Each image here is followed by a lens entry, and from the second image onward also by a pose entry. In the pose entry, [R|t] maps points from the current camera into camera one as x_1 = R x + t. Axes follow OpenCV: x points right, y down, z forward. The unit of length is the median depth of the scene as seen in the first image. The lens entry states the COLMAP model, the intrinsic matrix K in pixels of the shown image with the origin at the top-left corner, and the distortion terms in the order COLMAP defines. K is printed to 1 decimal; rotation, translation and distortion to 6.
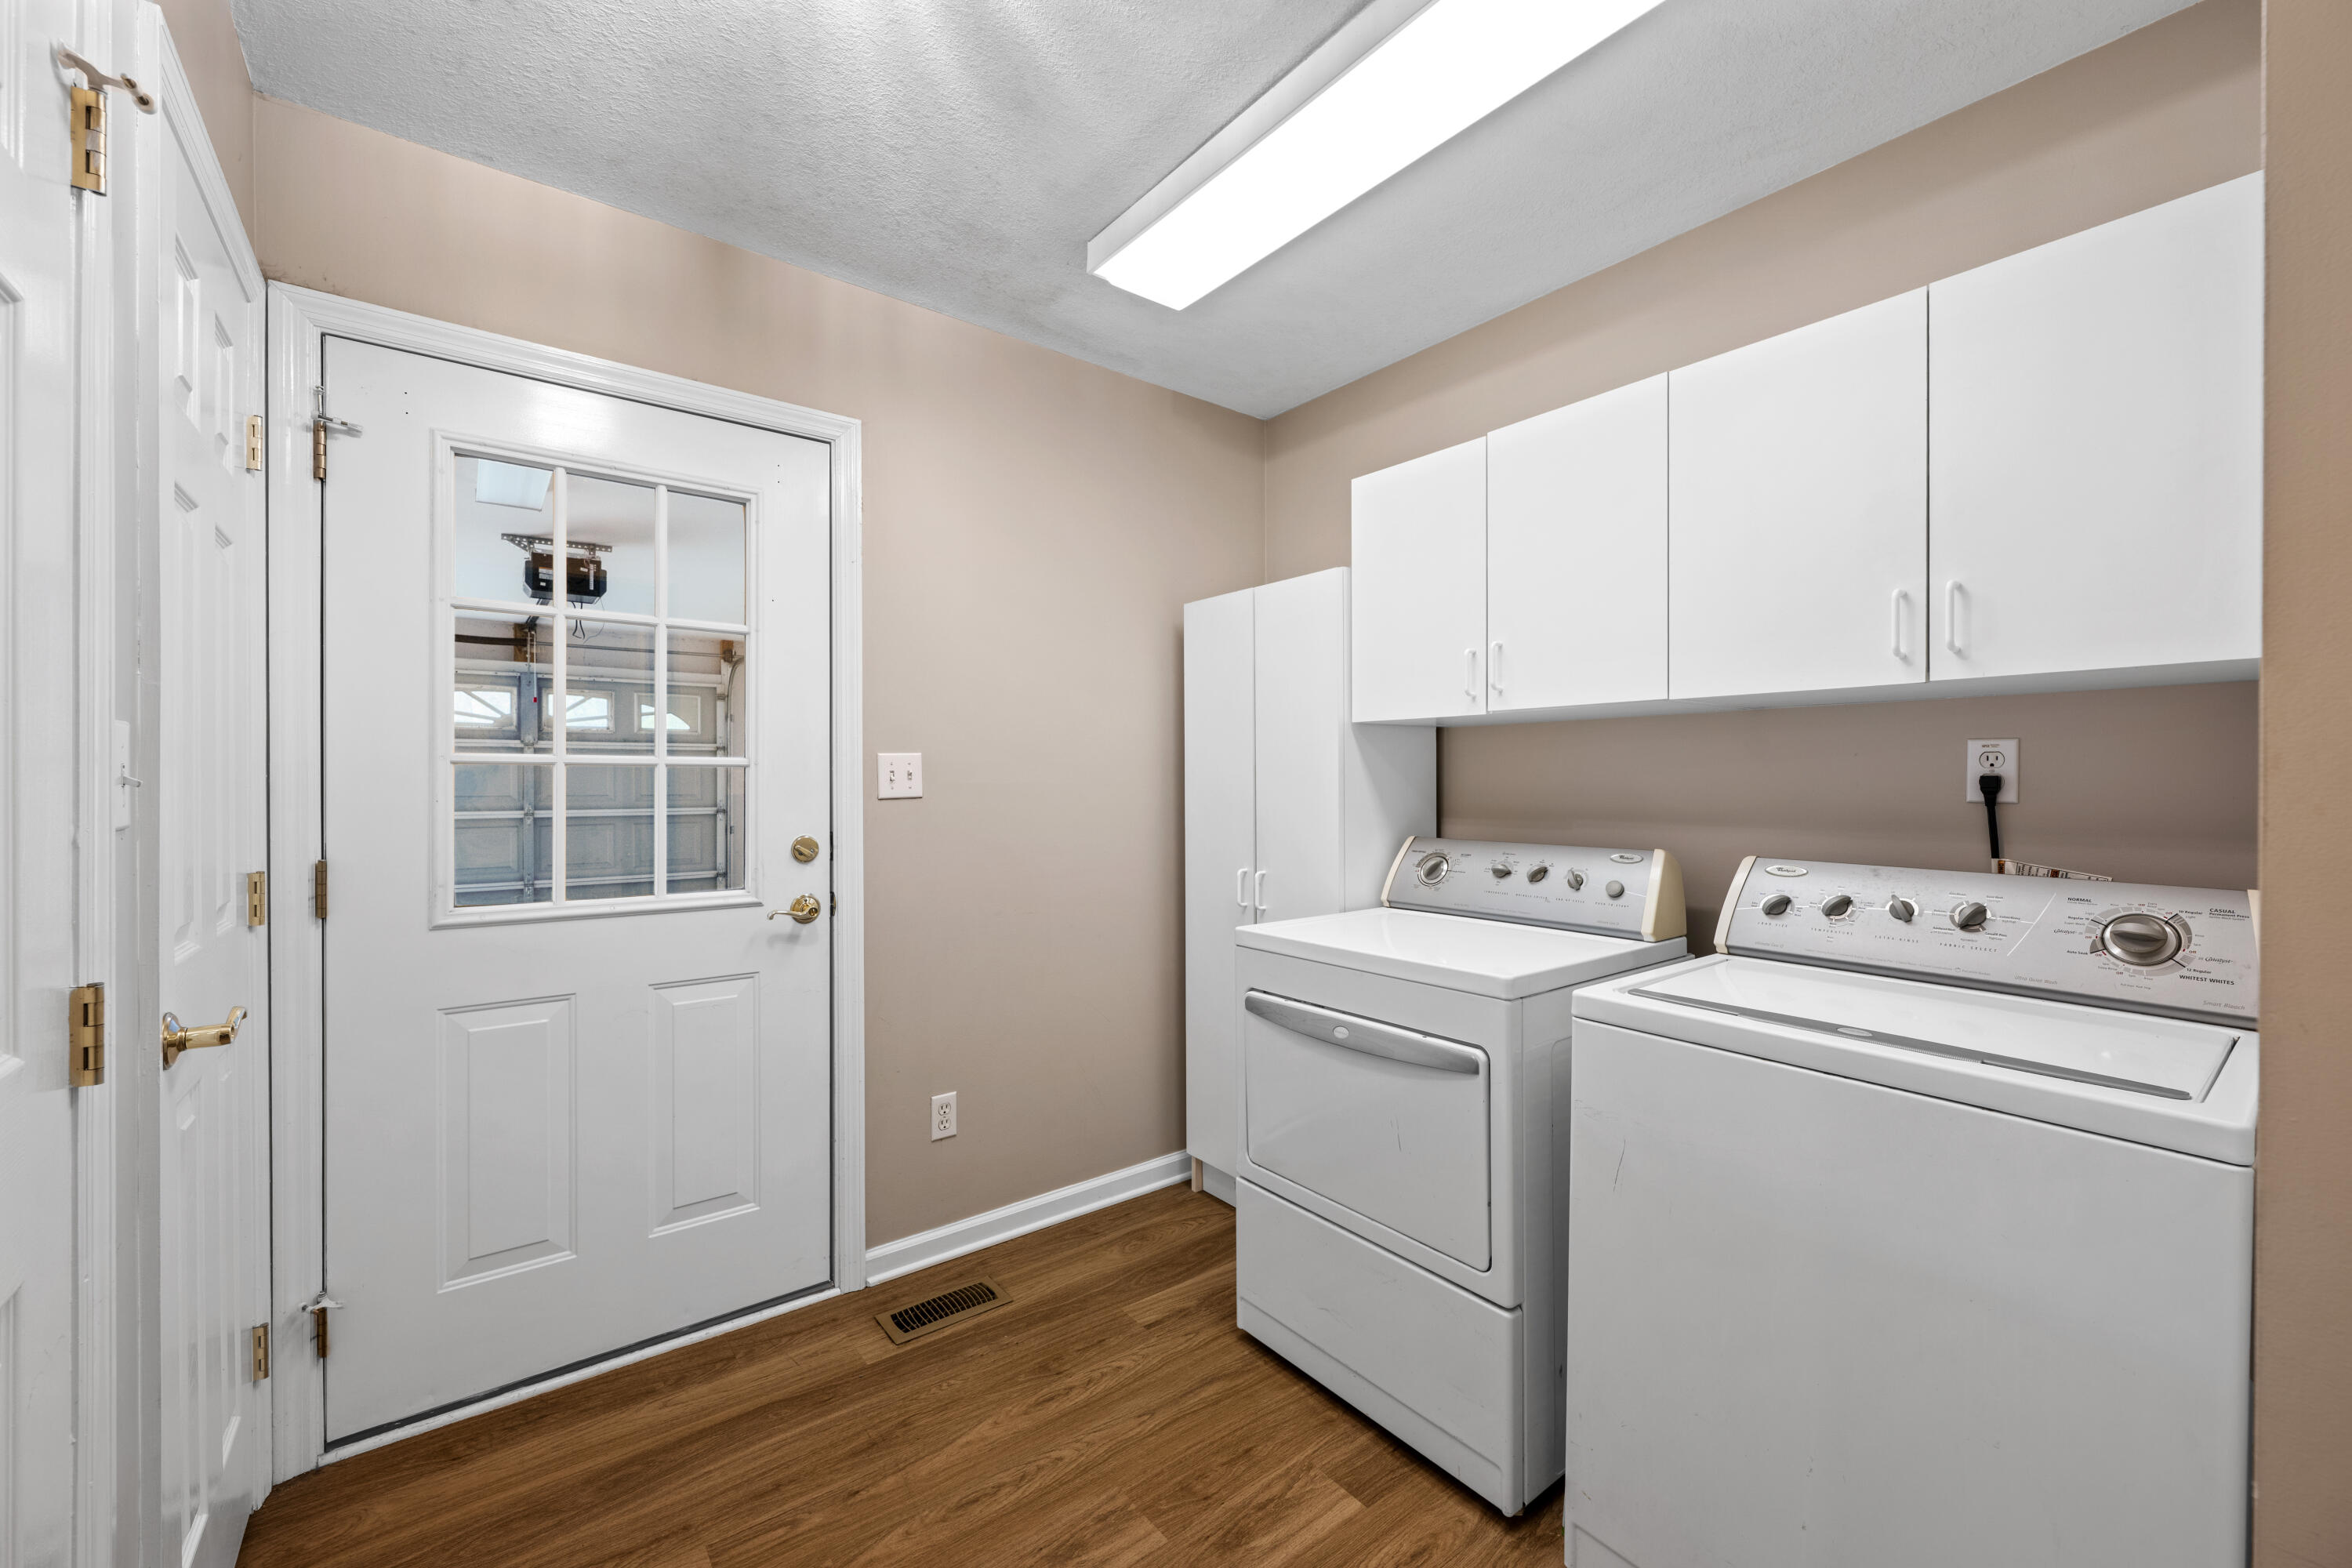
lens RADIAL K [[943.6, 0, 1169.6], [0, 943.6, 785.1], [0, 0, 1]] dist [-0.000536, 0.000249]
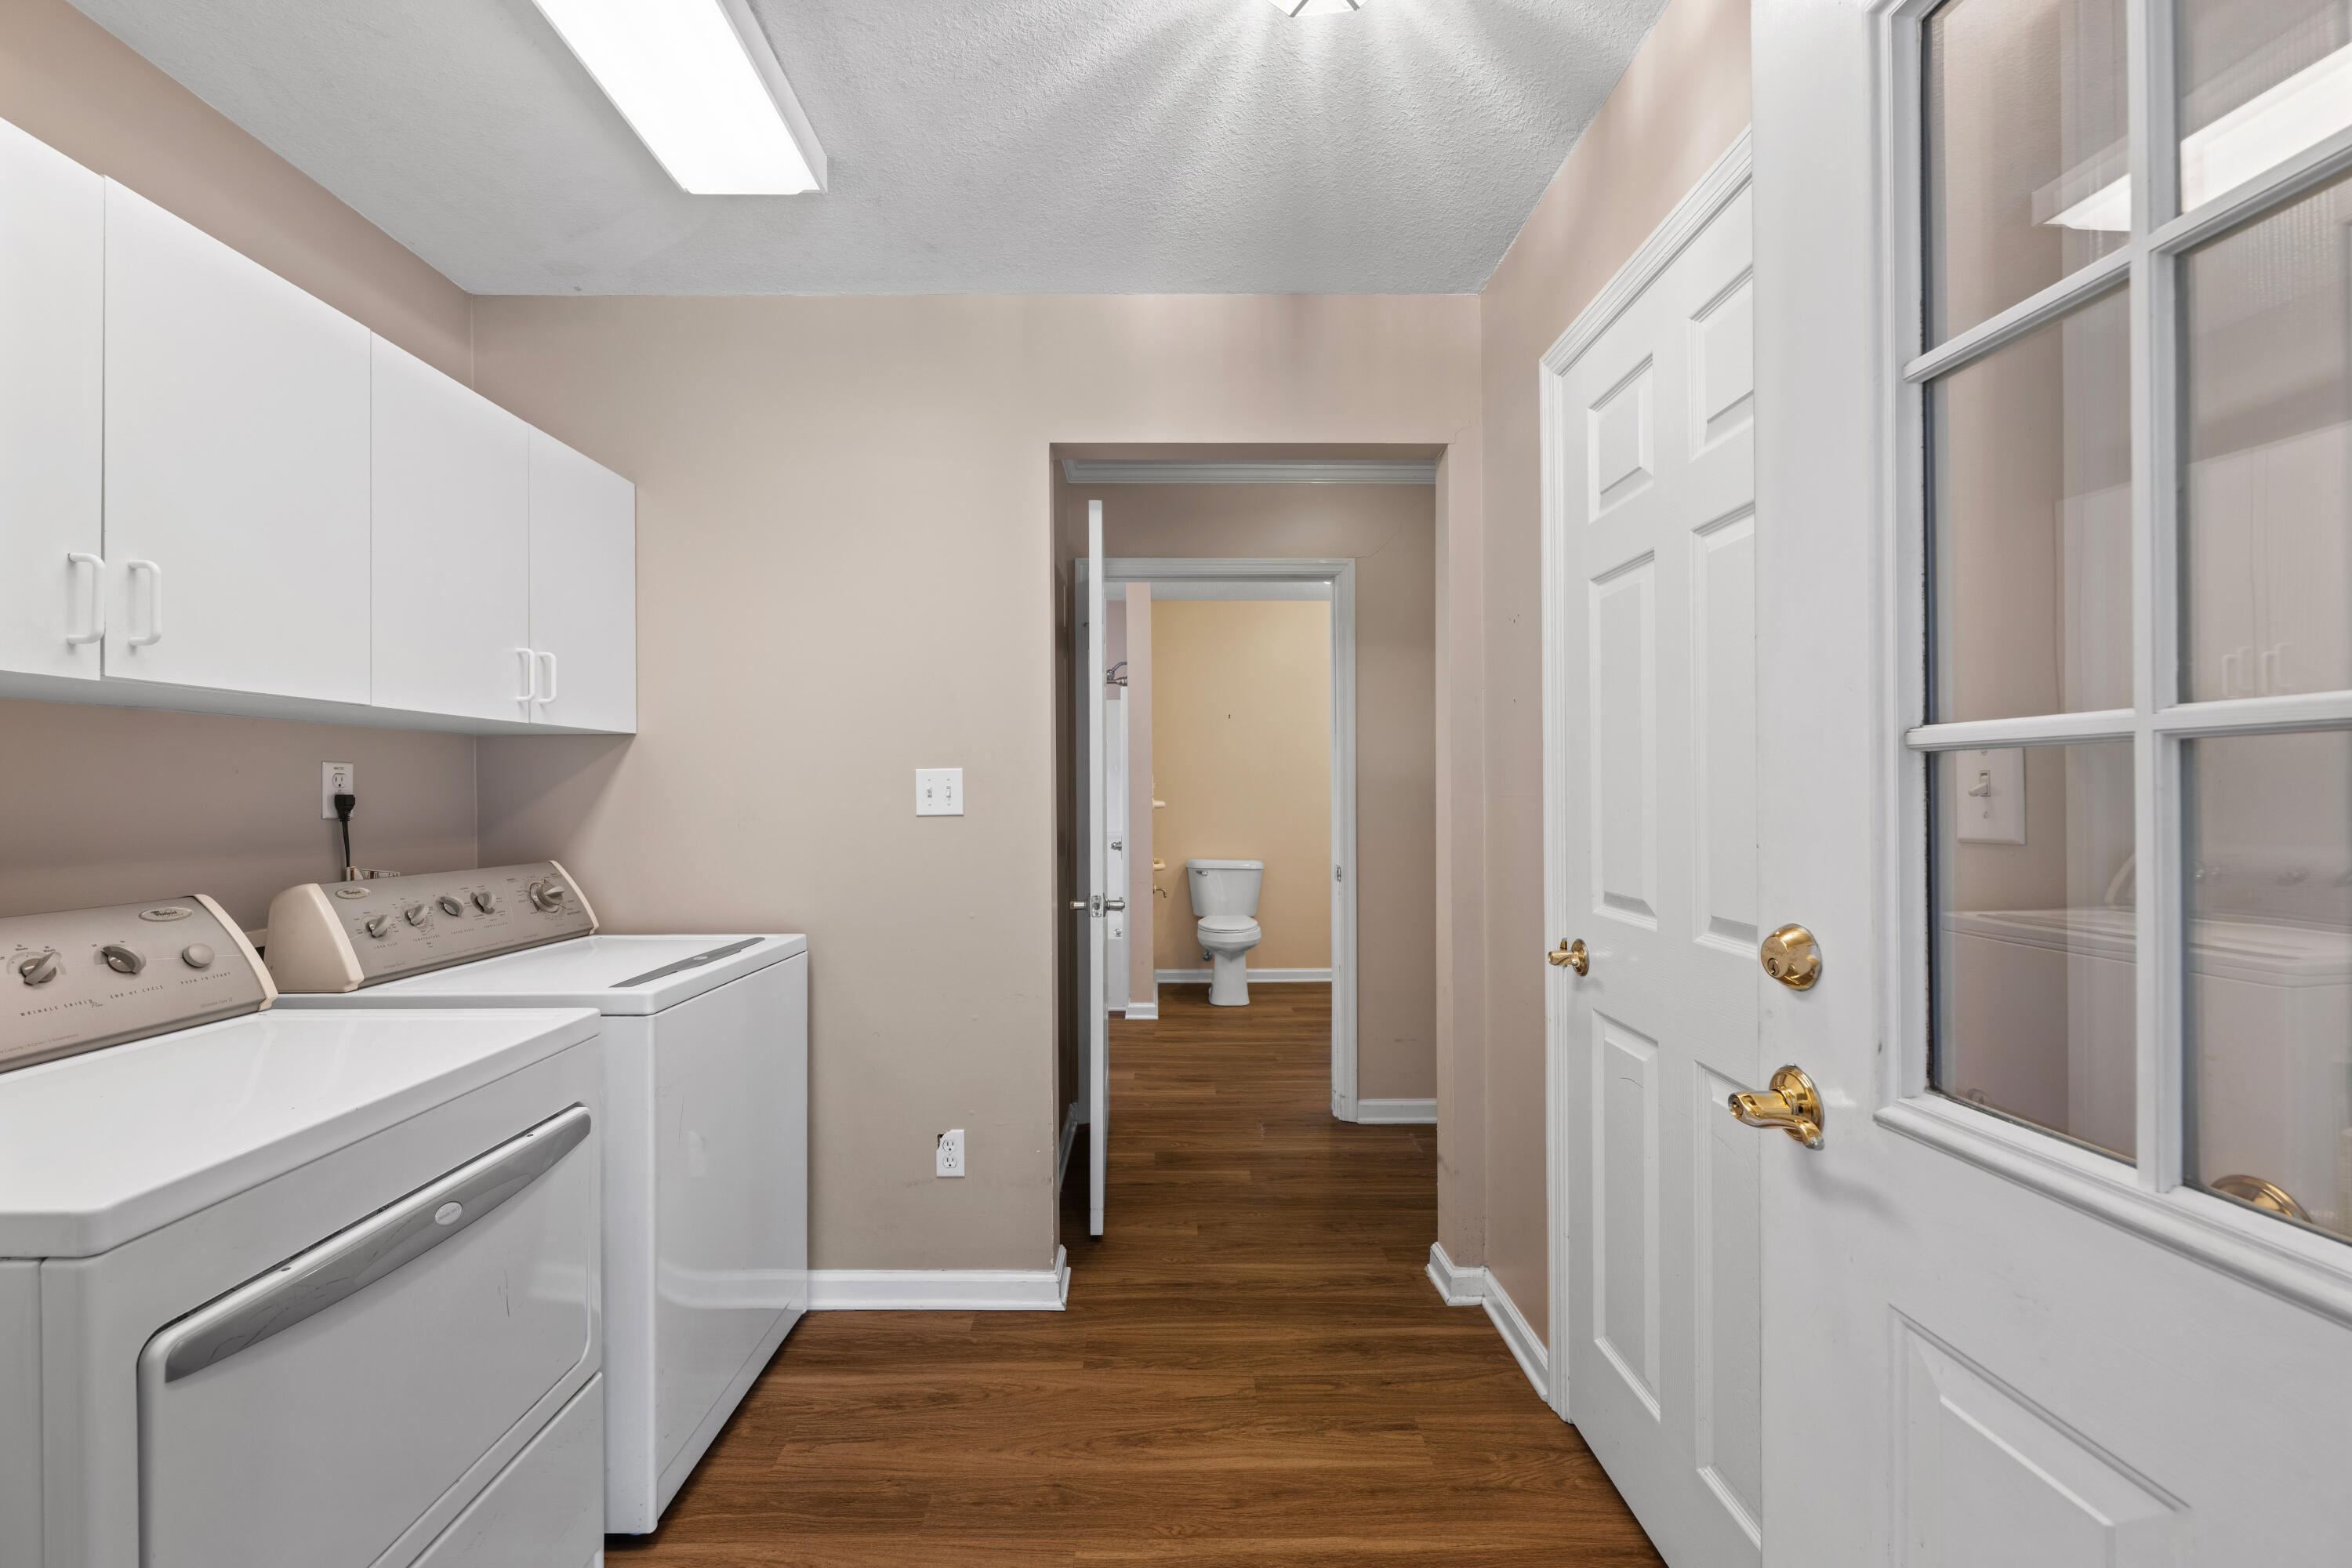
lens RADIAL K [[943.6, 0, 1166.6], [0, 943.6, 781.8], [0, 0, 1]] dist [-0.000536, 0.000249]
pose [[-0.803004, 0.013244, 0.595827, -0.585706], [0.018999, 0.999814, 0.003381, -0.010246], [-0.595671, 0.014035, -0.803106, 1.331499]]
